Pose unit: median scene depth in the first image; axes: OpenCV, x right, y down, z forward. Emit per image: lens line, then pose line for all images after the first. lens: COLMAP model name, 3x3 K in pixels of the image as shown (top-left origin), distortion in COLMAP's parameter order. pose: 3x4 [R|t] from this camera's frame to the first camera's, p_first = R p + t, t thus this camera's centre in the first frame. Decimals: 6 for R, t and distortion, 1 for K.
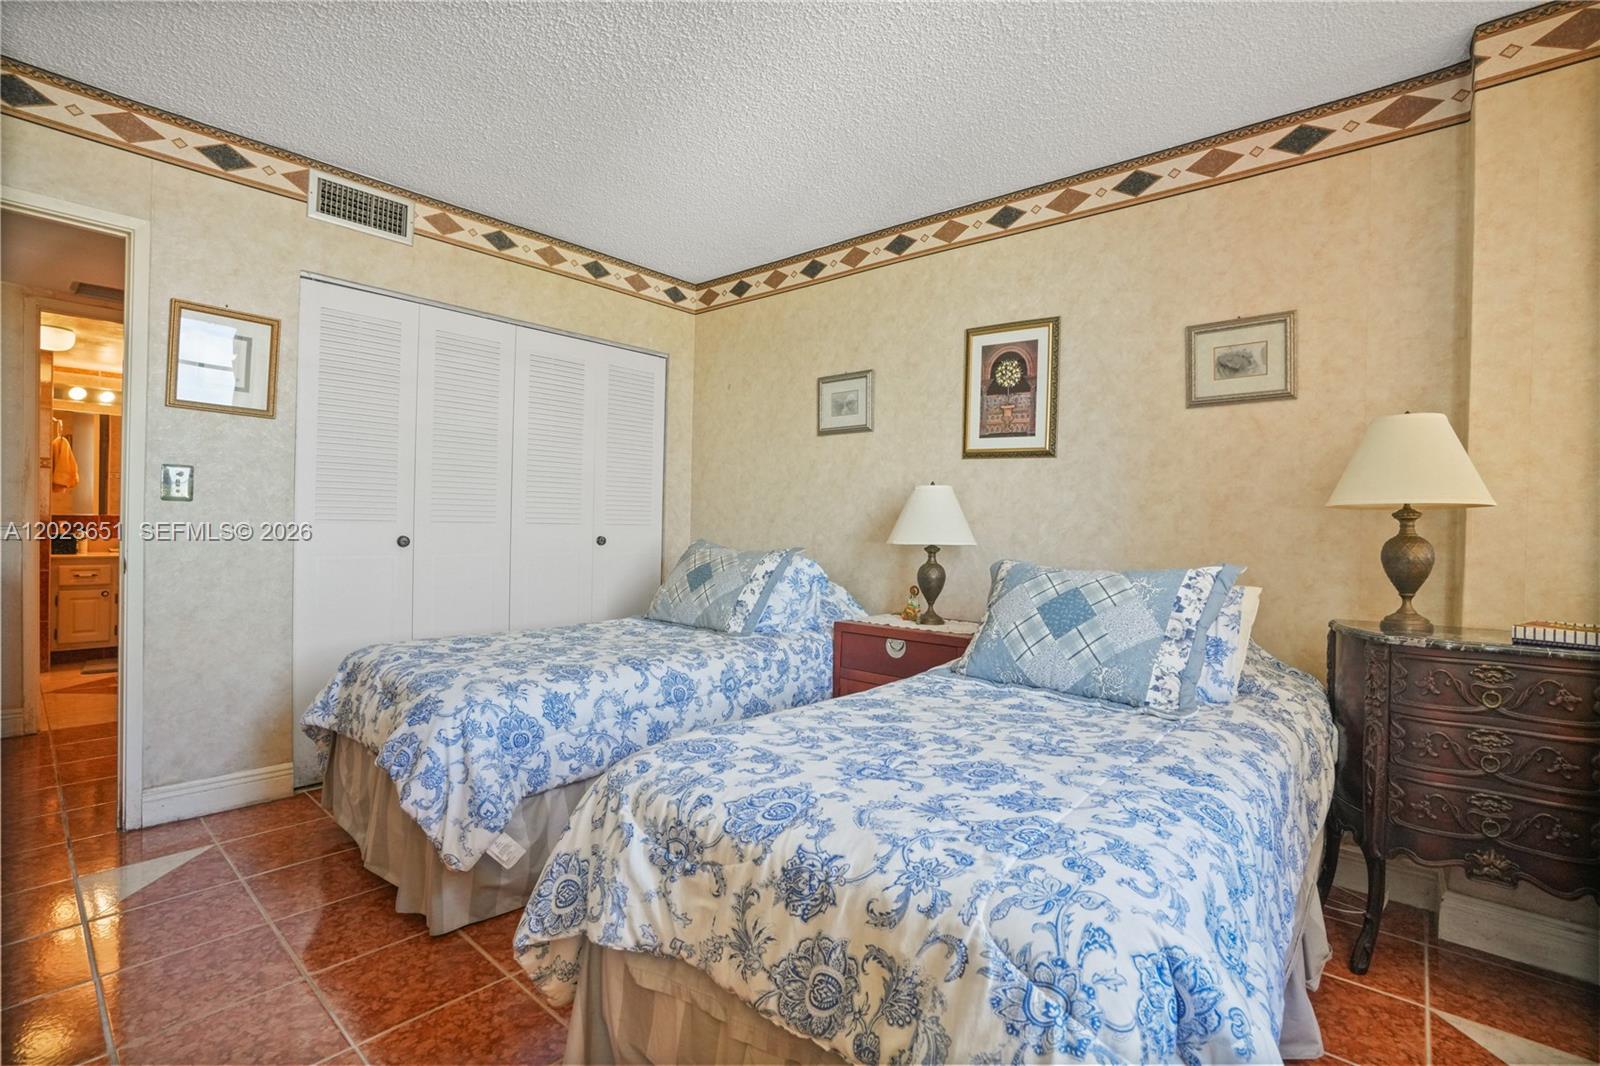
lens RADIAL K [[745.4, 0, 808.4], [0, 745.4, 530.4], [0, 0, 1]] dist [-0.066970, 0.027413]
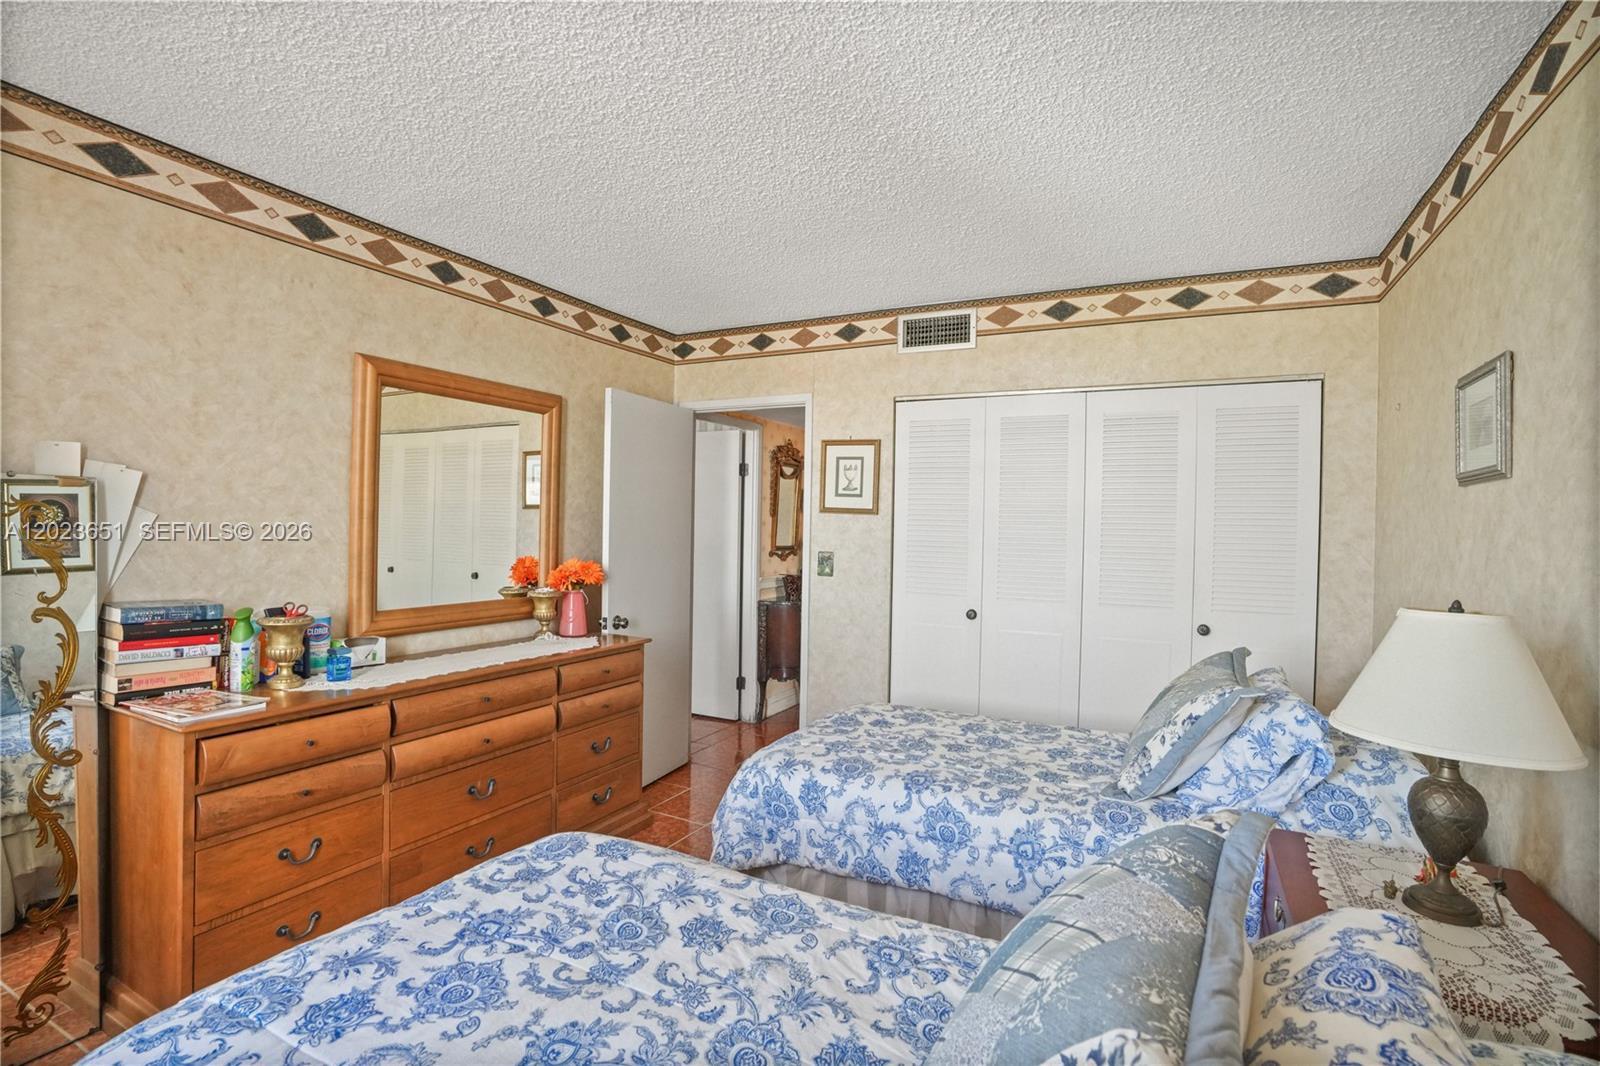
lens RADIAL K [[745.4, 0, 808.4], [0, 745.4, 530.4], [0, 0, 1]] dist [-0.066970, 0.027413]
pose [[0.235107, -0.009349, -0.971925, 0.599967], [-0.023074, 0.999618, -0.015197, -0.110925], [0.971696, 0.025999, 0.234801, 0.607740]]
